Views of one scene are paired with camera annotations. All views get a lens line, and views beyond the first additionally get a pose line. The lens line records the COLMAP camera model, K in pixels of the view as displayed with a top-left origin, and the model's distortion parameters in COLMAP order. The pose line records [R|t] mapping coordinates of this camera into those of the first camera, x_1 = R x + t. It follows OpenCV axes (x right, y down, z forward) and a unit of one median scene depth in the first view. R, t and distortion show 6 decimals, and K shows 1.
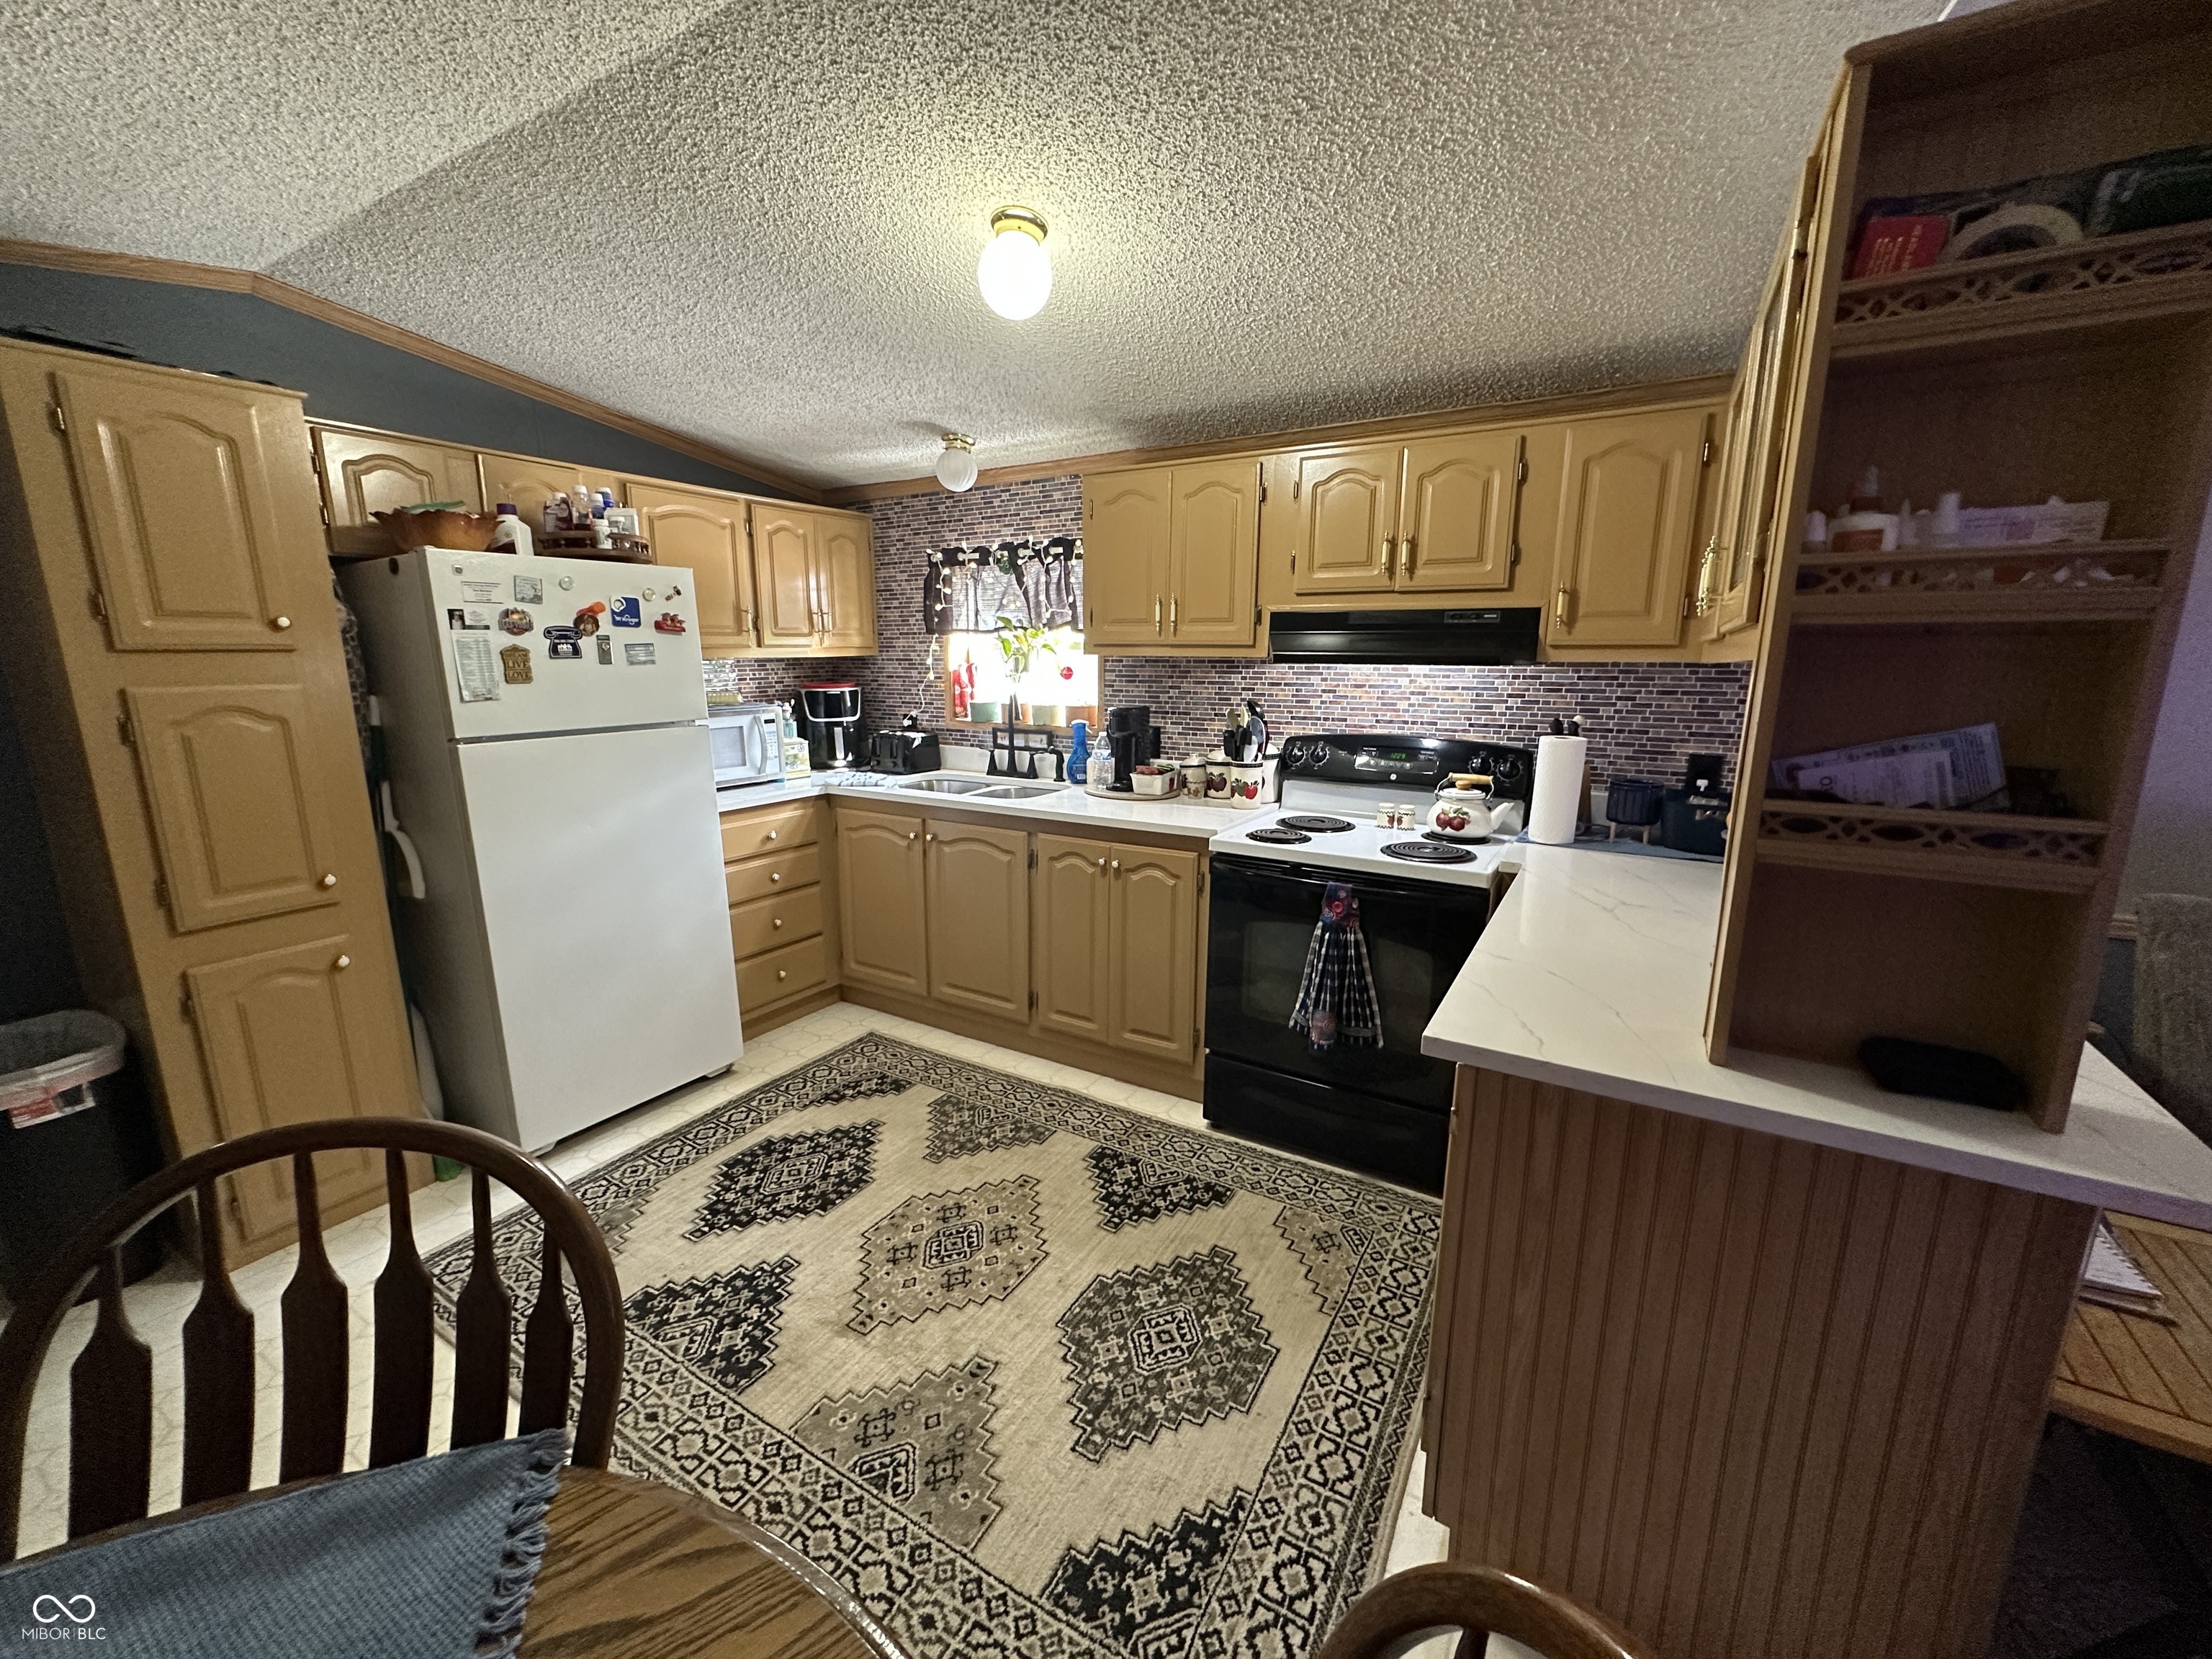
lens RADIAL K [[873.2, 0, 1109.8], [0, 873.2, 829.4], [0, 0, 1]] dist [-0.004115, 0.000734]
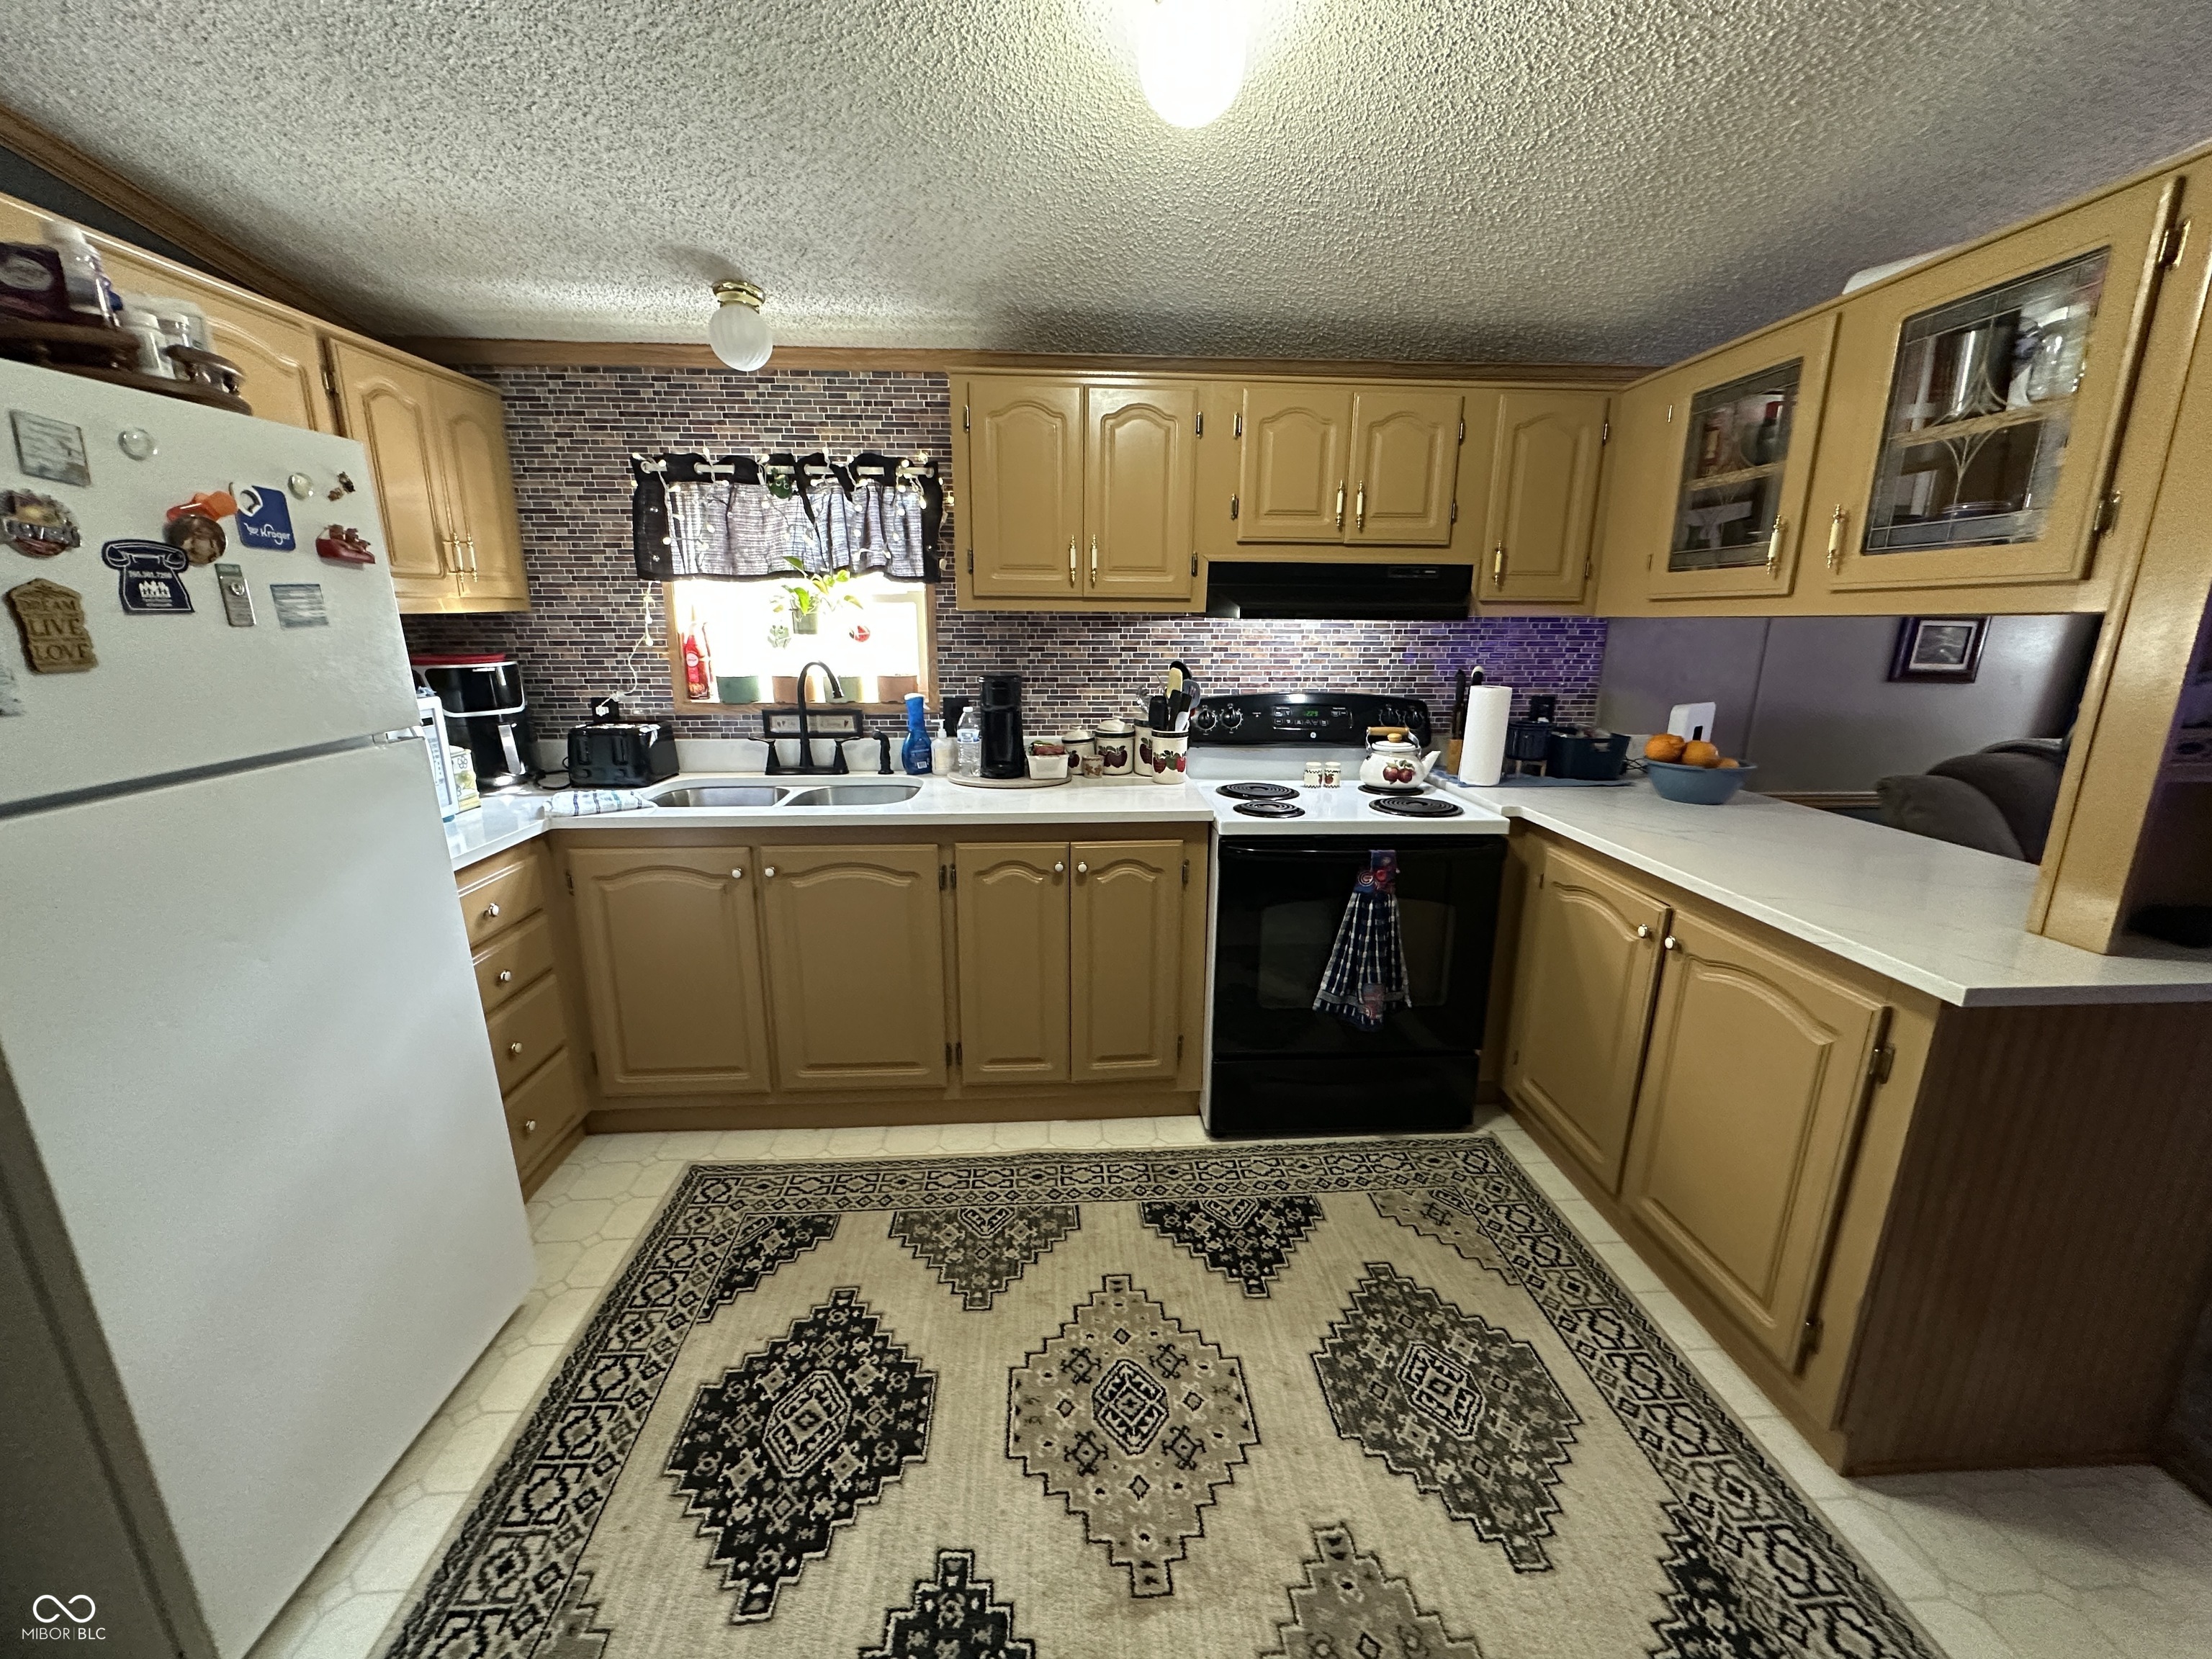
lens RADIAL K [[873.2, 0, 1105.2], [0, 873.2, 828.8], [0, 0, 1]] dist [-0.004115, 0.000734]
pose [[0.825026, -0.135317, 0.548655, -0.430225], [0.110532, 0.990795, 0.078154, -0.059096], [-0.554180, -0.003835, 0.832388, 0.312616]]
